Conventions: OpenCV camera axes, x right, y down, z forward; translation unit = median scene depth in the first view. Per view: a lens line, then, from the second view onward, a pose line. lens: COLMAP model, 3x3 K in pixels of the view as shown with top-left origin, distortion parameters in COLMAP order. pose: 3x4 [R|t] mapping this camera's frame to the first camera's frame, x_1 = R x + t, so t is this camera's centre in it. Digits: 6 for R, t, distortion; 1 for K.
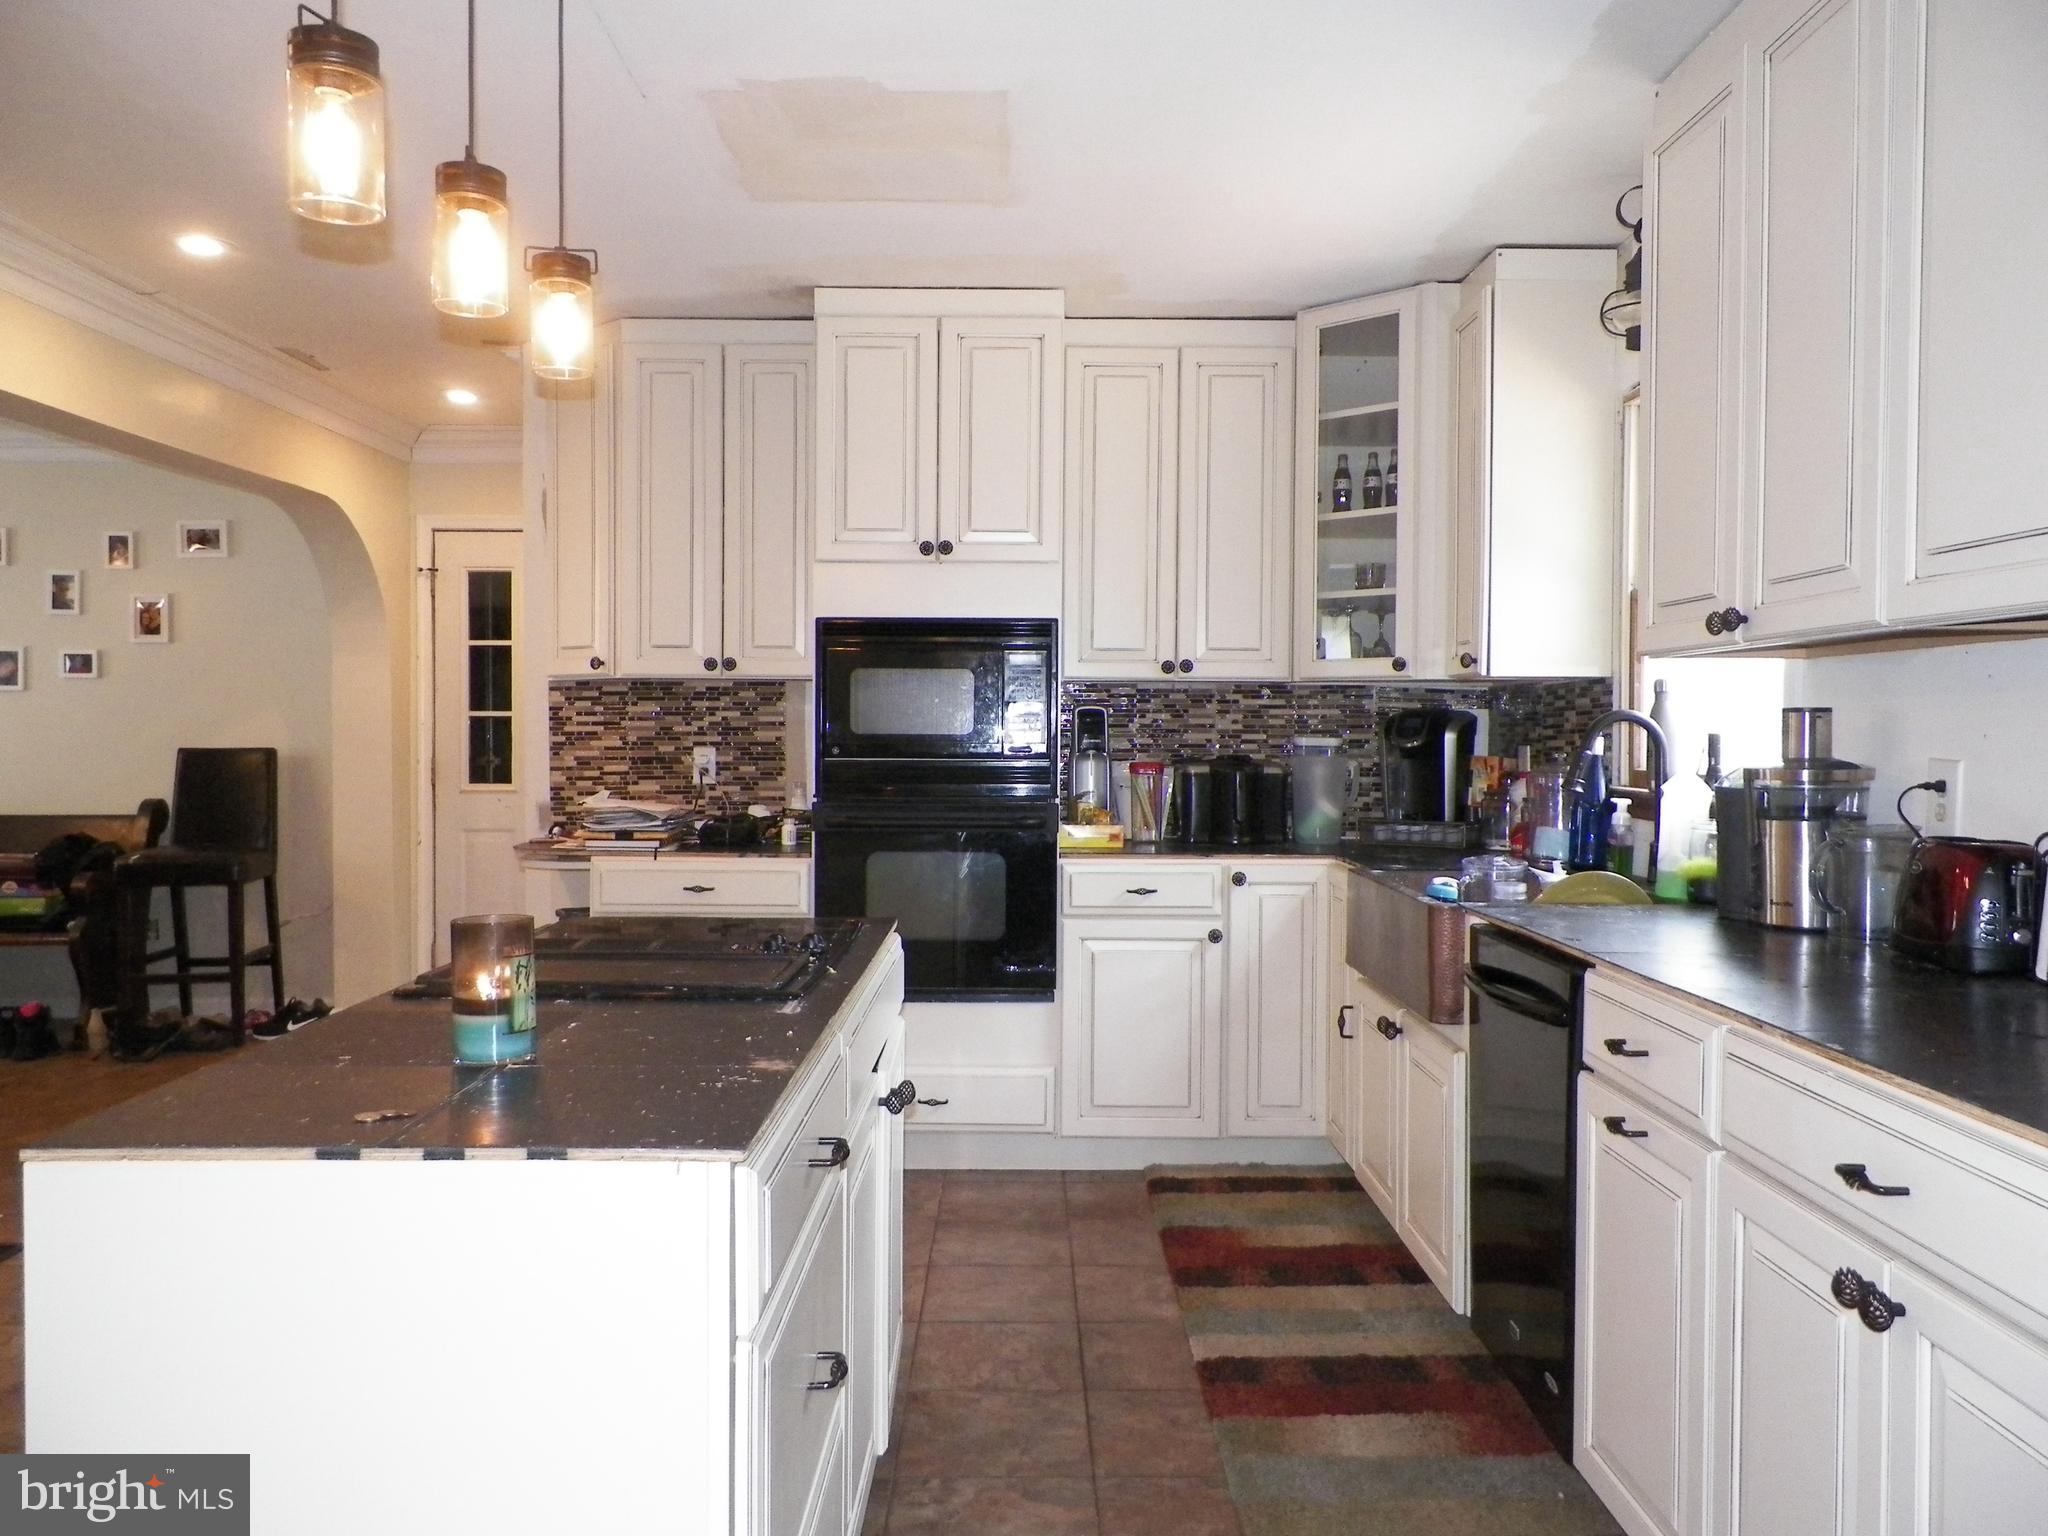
lens RADIAL K [[1539.7, 0, 1020.9], [0, 1539.7, 763.2], [0, 0, 1]] dist [0.012327, 0.004432]
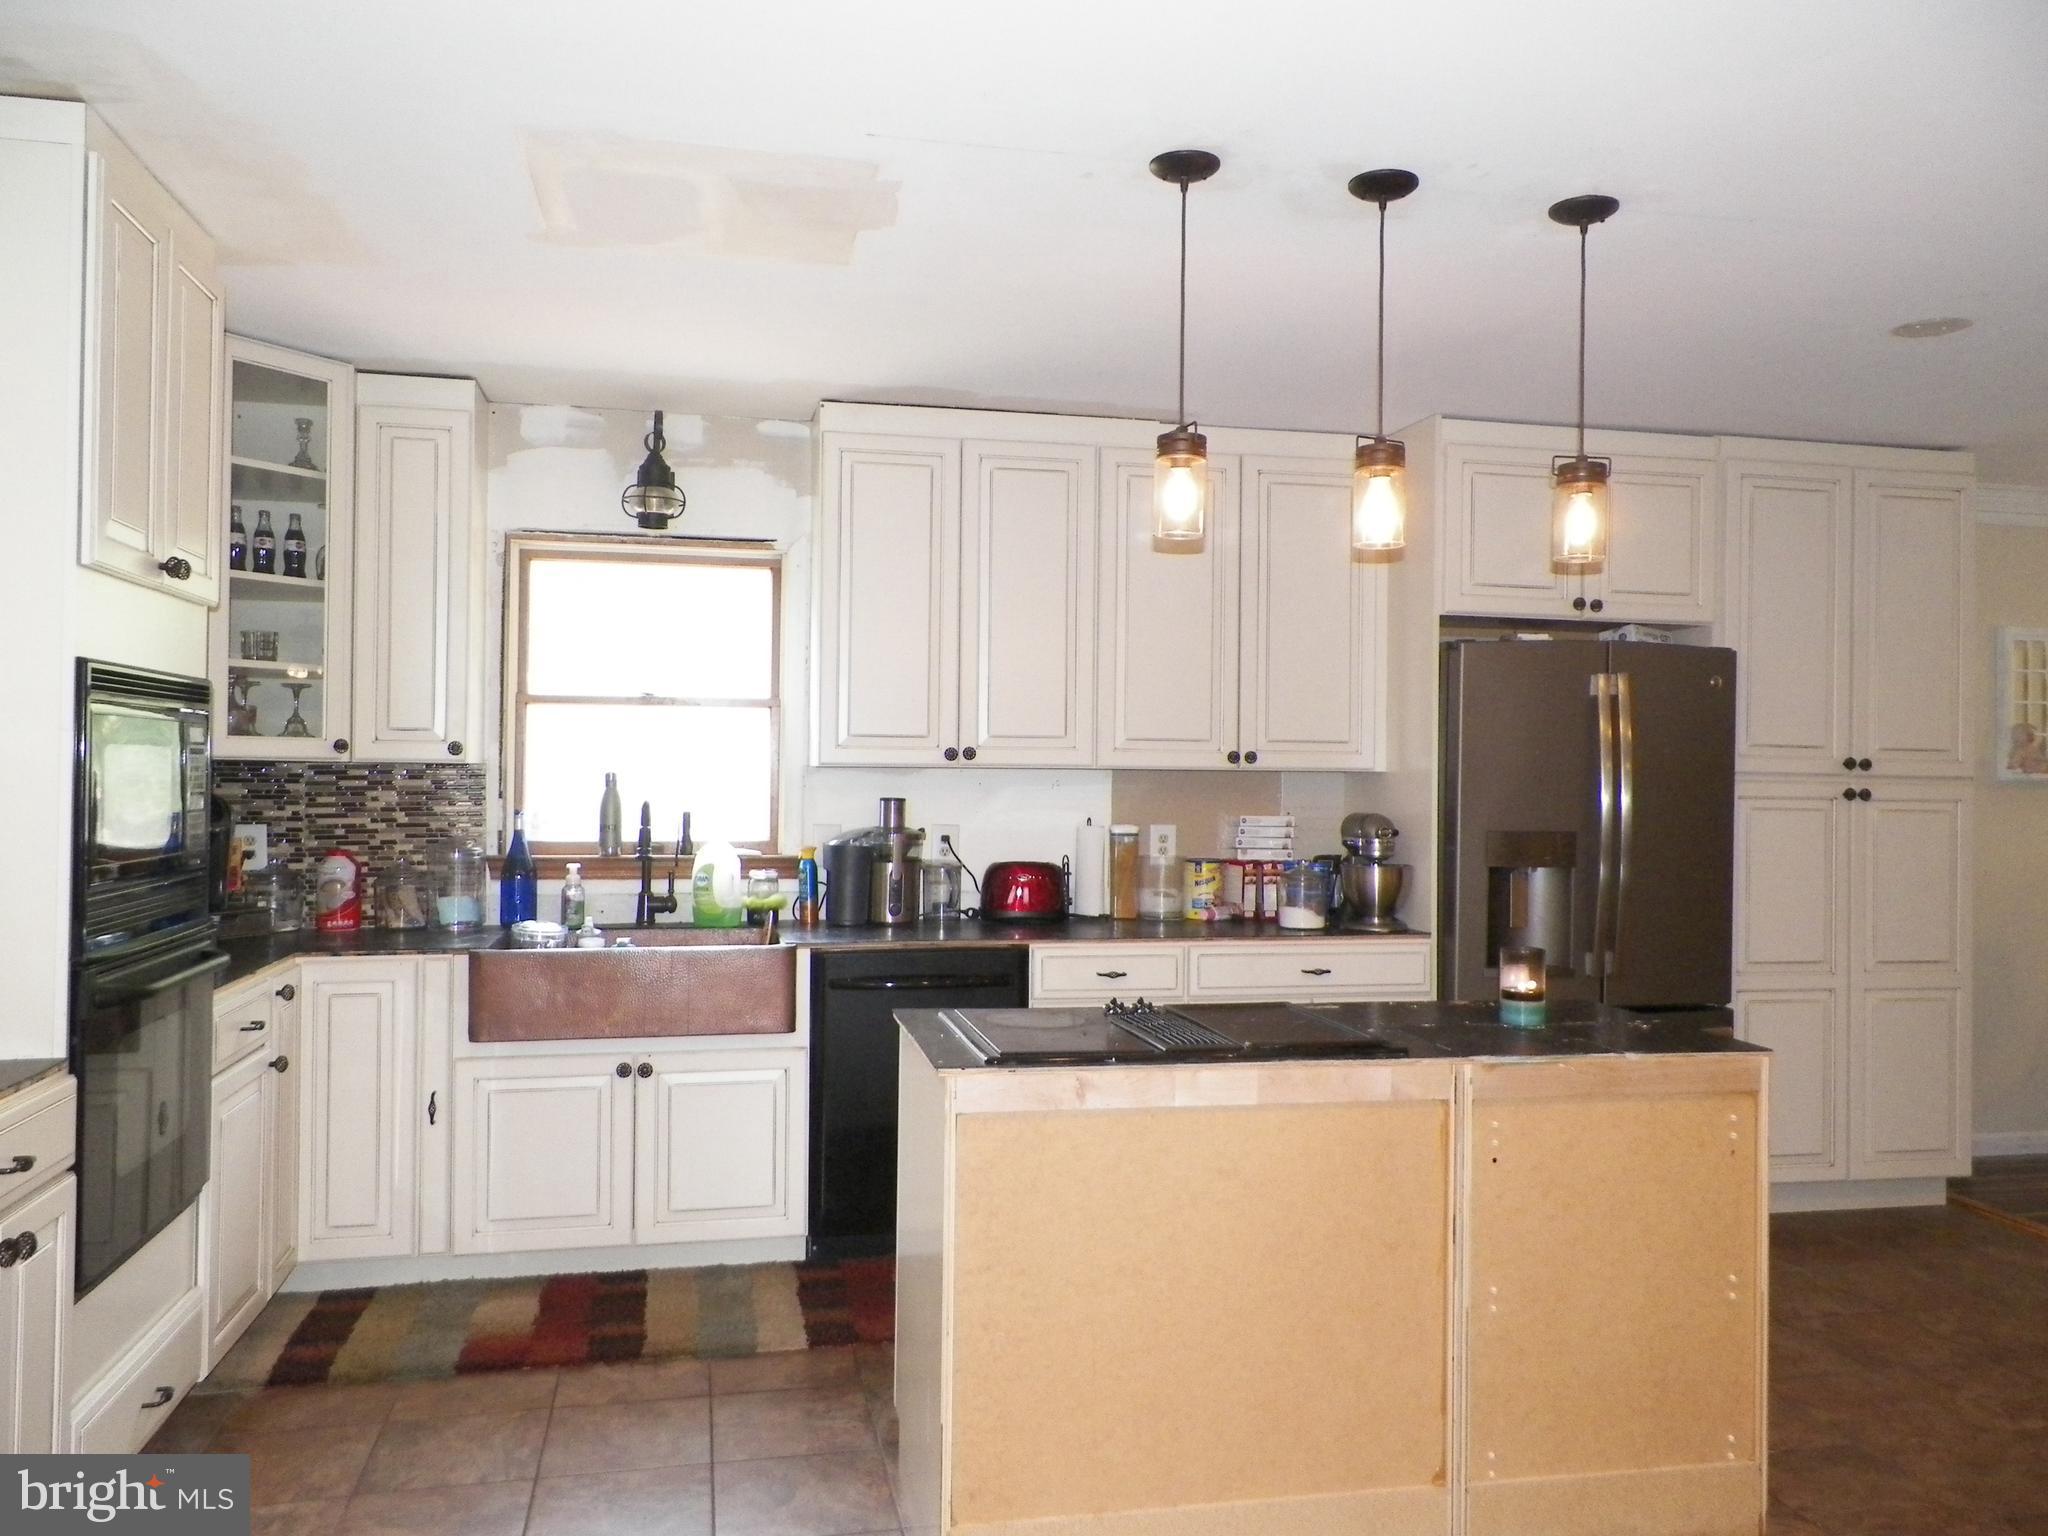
lens RADIAL K [[1539.7, 0, 1020.9], [0, 1539.7, 763.2], [0, 0, 1]] dist [0.012327, 0.004432]
pose [[-0.210998, 0.005977, 0.977468, -0.925660], [0.011922, 0.999923, -0.003541, -0.051620], [-0.977414, 0.010906, -0.211053, 0.914797]]
